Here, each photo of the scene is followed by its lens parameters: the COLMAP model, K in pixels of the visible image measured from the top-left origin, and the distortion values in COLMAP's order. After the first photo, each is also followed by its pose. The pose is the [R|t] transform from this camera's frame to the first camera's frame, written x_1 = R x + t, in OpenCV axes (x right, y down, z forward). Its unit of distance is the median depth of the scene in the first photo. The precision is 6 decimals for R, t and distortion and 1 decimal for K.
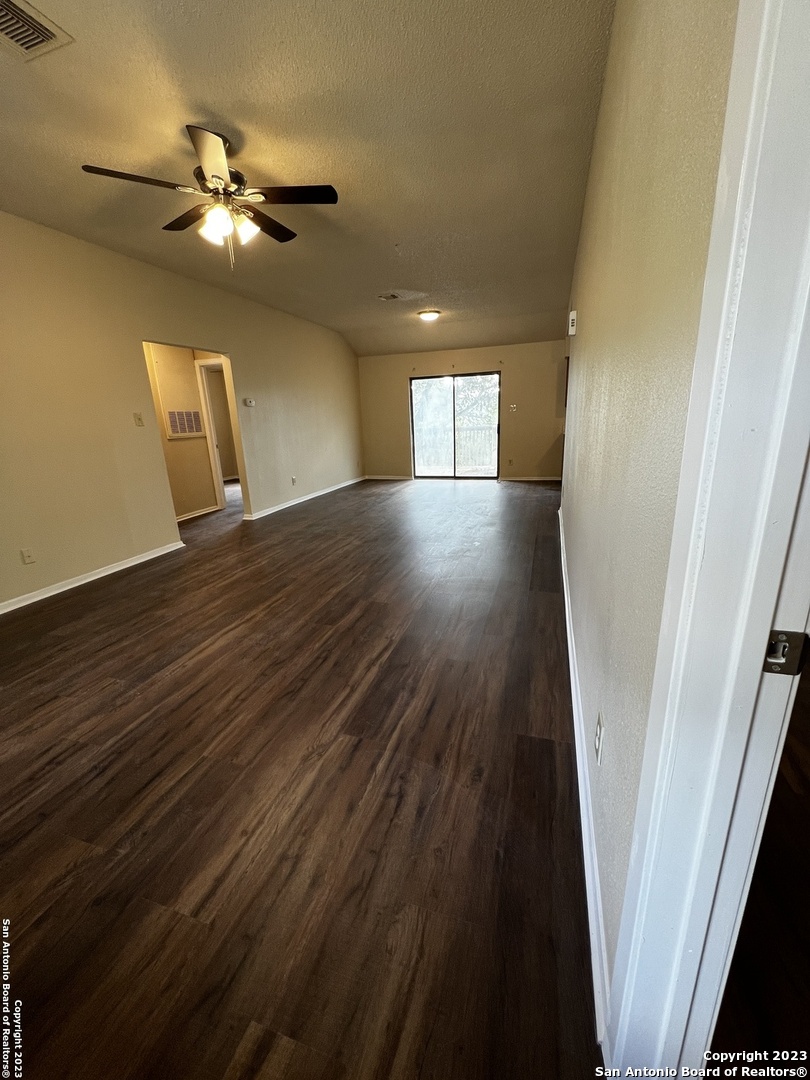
lens RADIAL K [[428.6, 0, 407.9], [0, 428.6, 539.1], [0, 0, 1]] dist [-0.000427, -0.000367]
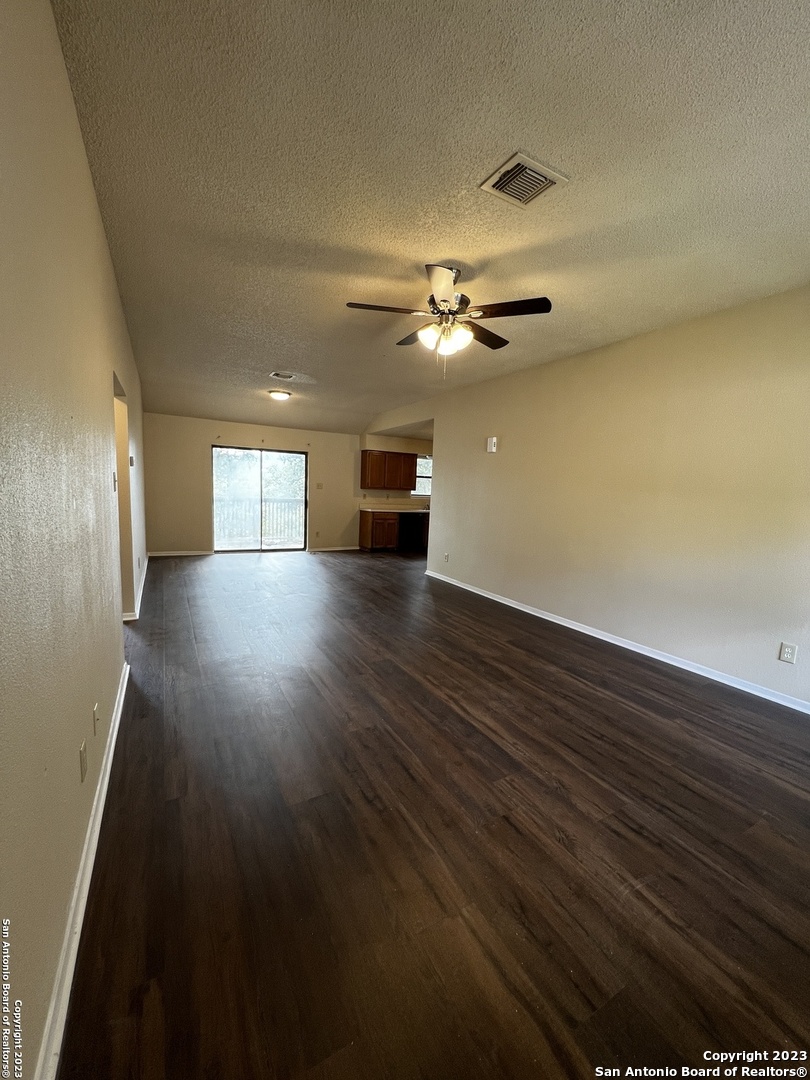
lens RADIAL K [[428.6, 0, 407.9], [0, 428.6, 539.1], [0, 0, 1]] dist [-0.000427, -0.000367]
pose [[0.676399, -0.018812, 0.736295, -1.314298], [0.134550, 0.986008, -0.098412, -0.104769], [-0.724141, 0.165634, 0.669466, 0.391599]]
